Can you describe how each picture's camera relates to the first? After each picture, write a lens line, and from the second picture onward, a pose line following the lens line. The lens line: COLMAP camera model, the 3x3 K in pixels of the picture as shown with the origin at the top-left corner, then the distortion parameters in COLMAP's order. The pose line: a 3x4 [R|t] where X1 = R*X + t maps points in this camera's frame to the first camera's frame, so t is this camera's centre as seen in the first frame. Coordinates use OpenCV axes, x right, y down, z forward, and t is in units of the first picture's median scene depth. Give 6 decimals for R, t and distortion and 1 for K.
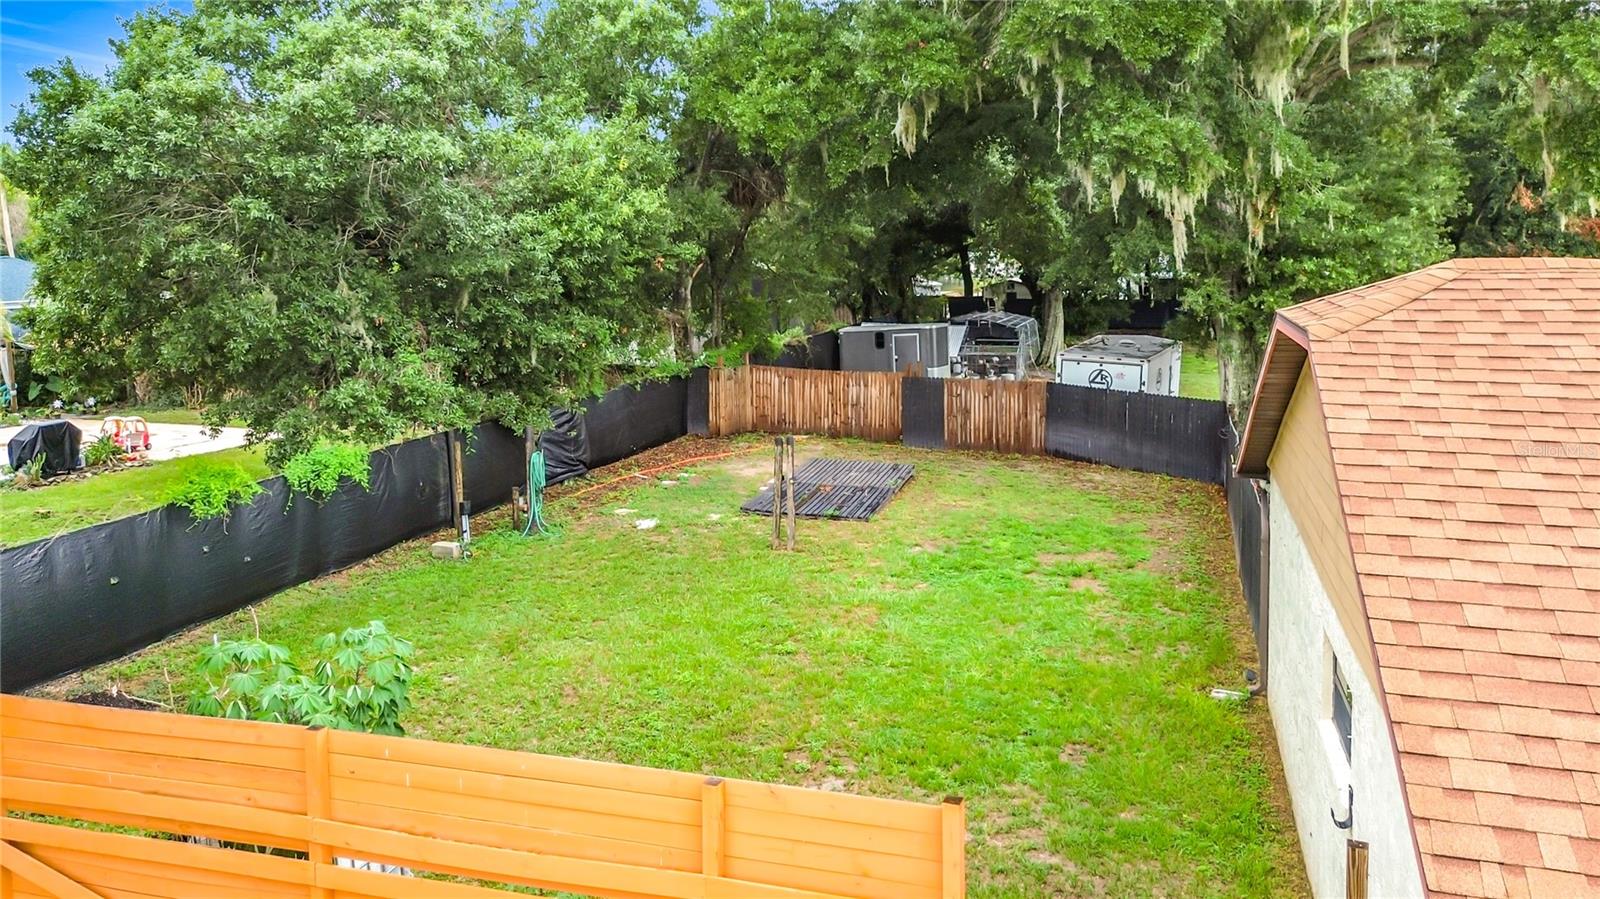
lens RADIAL K [[1224.4, 0, 784.0], [0, 1224.4, 351.6], [0, 0, 1]] dist [0.070456, -0.092354]
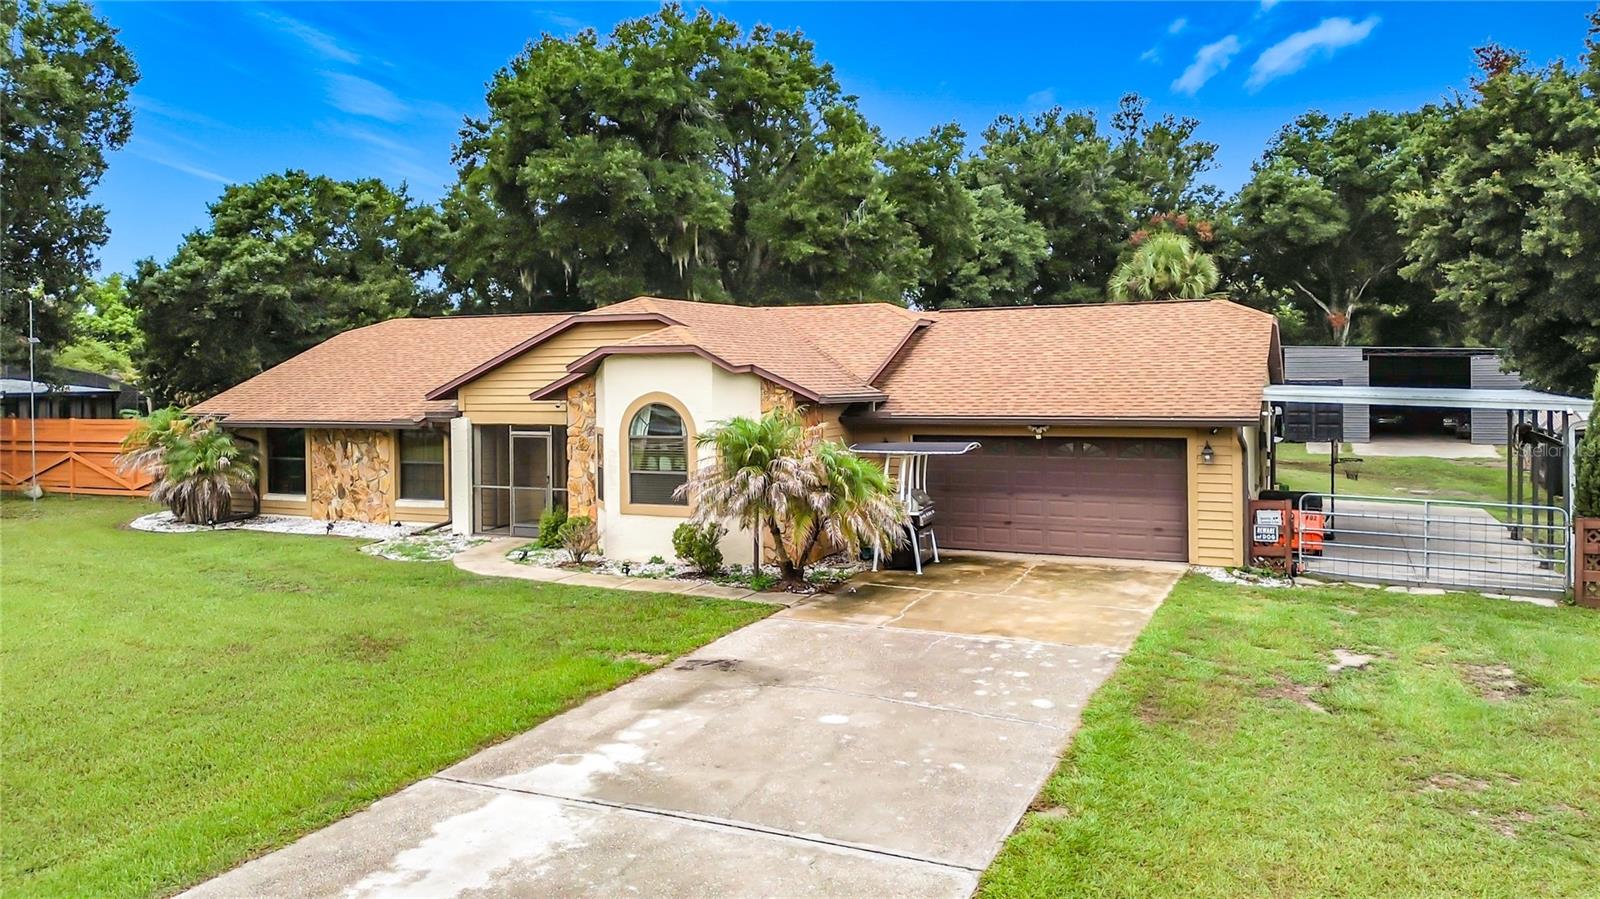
lens RADIAL K [[1179.0, 0, 800.3], [0, 1179.0, 401.3], [0, 0, 1]] dist [0.093937, -0.085470]
pose [[0.989454, 0.008267, -0.144609, 0.908125], [-0.016692, 0.998226, -0.057148, 0.147123], [0.143880, 0.058960, 0.987837, -1.011894]]
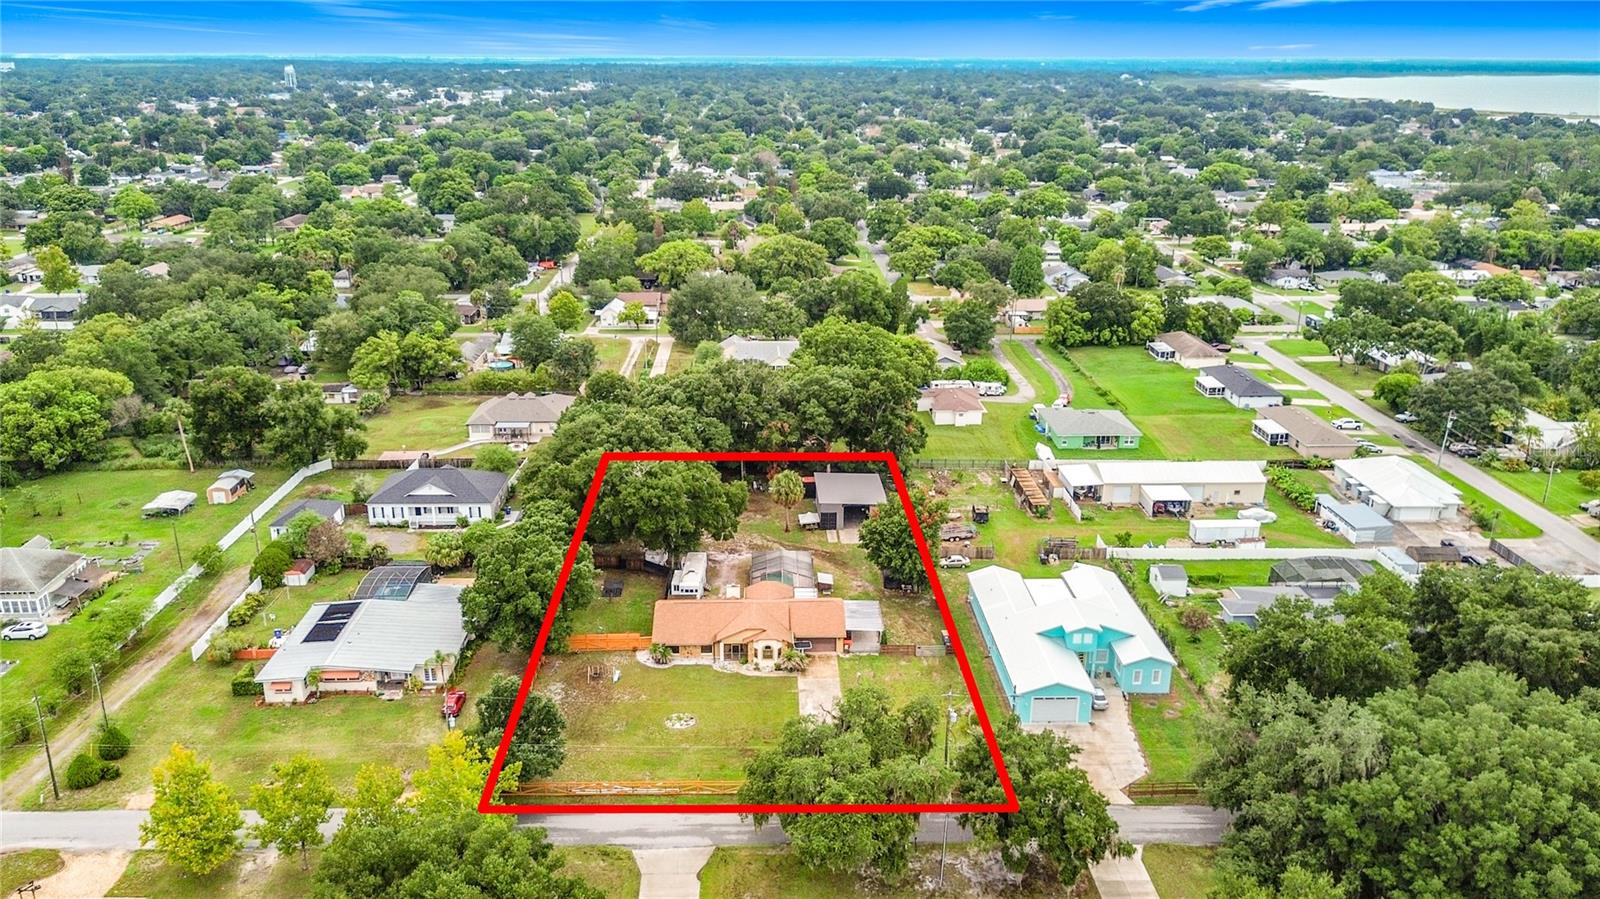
lens RADIAL K [[1179.0, 0, 800.3], [0, 1179.0, 401.3], [0, 0, 1]] dist [0.093937, -0.085470]
pose [[0.942870, -0.071931, 0.325303, -1.163733], [0.003462, 0.978477, 0.206325, -2.521458], [-0.333142, -0.193411, 0.922826, -5.831694]]
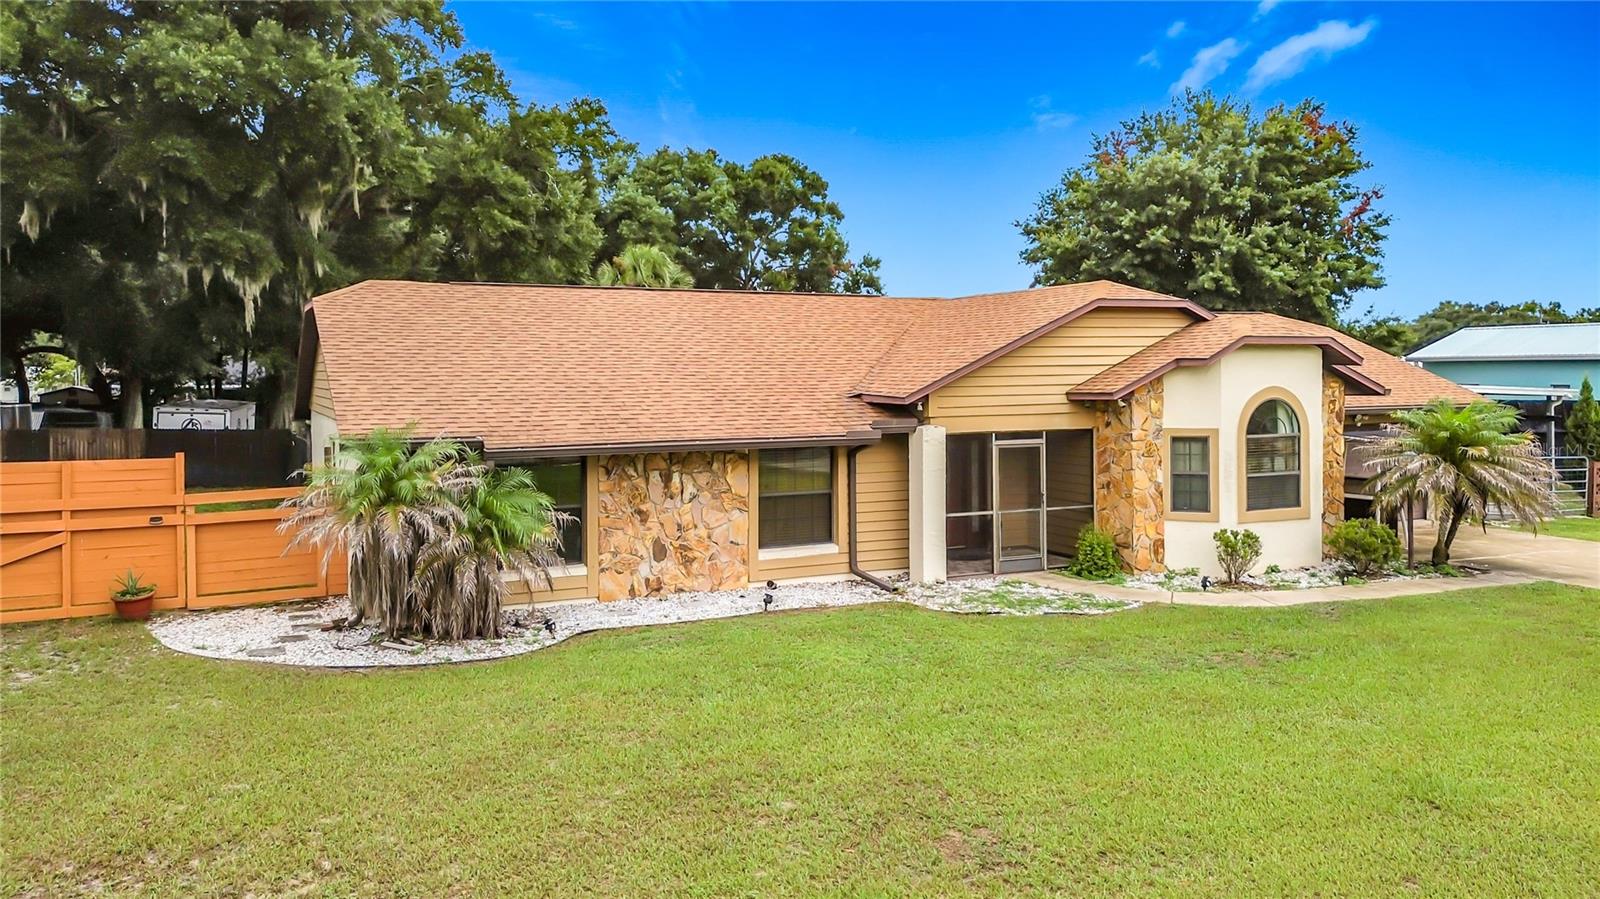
lens RADIAL K [[1179.0, 0, 800.3], [0, 1179.0, 401.3], [0, 0, 1]] dist [0.093937, -0.085470]
pose [[0.735171, -0.006973, 0.677846, -0.179171], [0.053384, 0.997437, -0.047638, 0.122007], [-0.675777, 0.071209, 0.733659, -0.513823]]
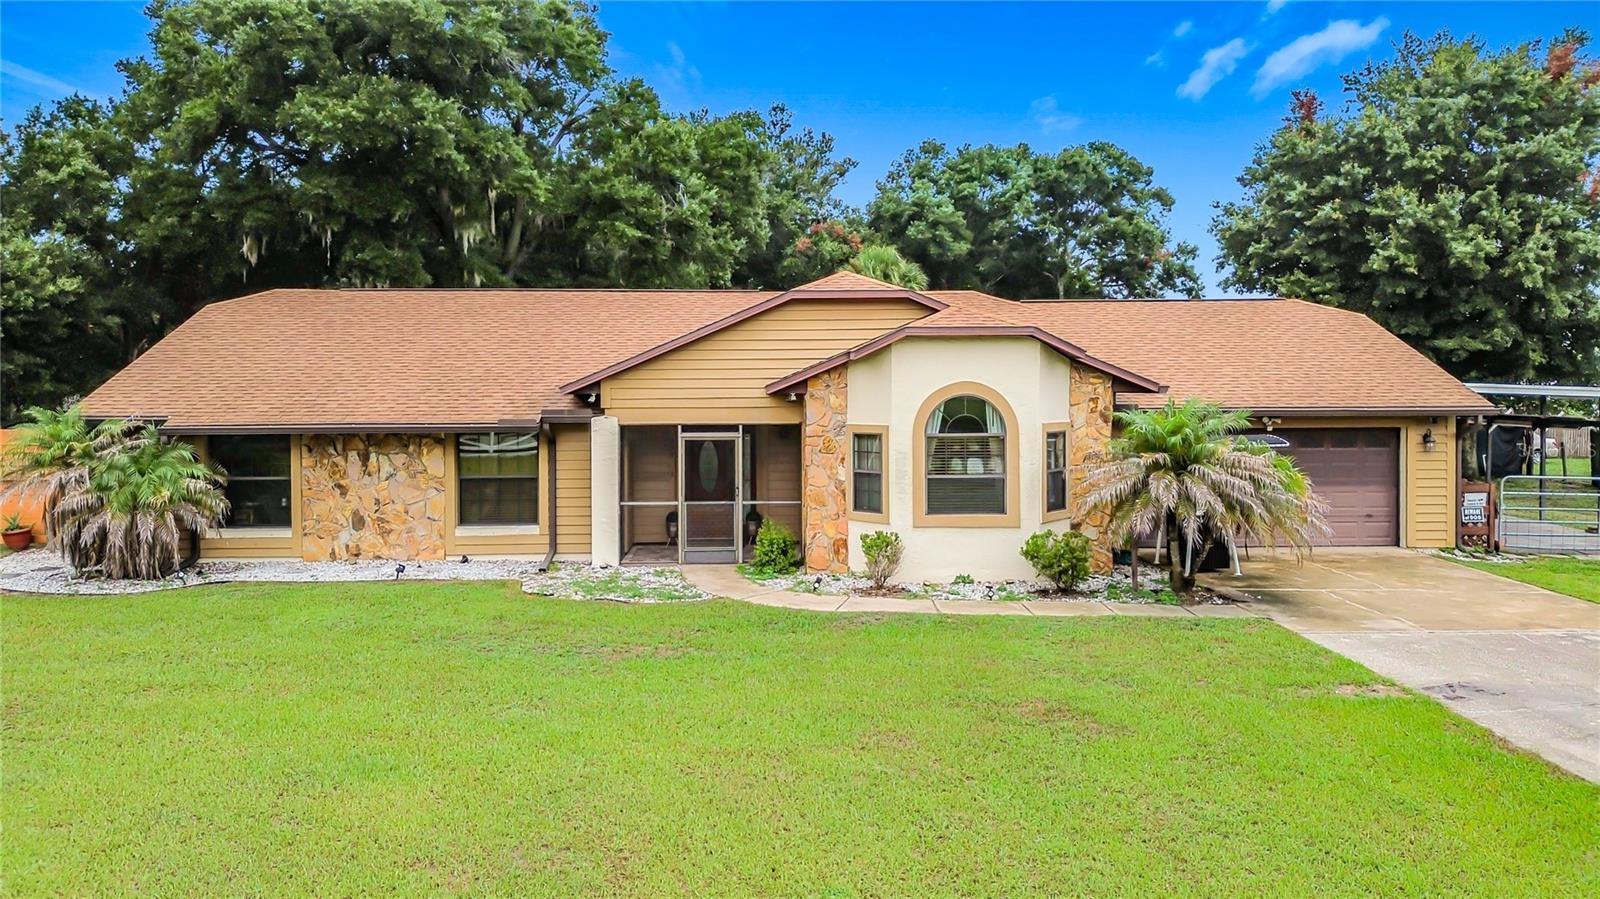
lens RADIAL K [[1171.9, 0, 796.0], [0, 1171.9, 413.8], [0, 0, 1]] dist [0.091891, -0.080410]
pose [[0.948637, 0.000586, 0.316365, 0.304611], [0.016503, 0.998545, -0.051335, 0.148589], [-0.315935, 0.053919, 0.947248, -0.819574]]
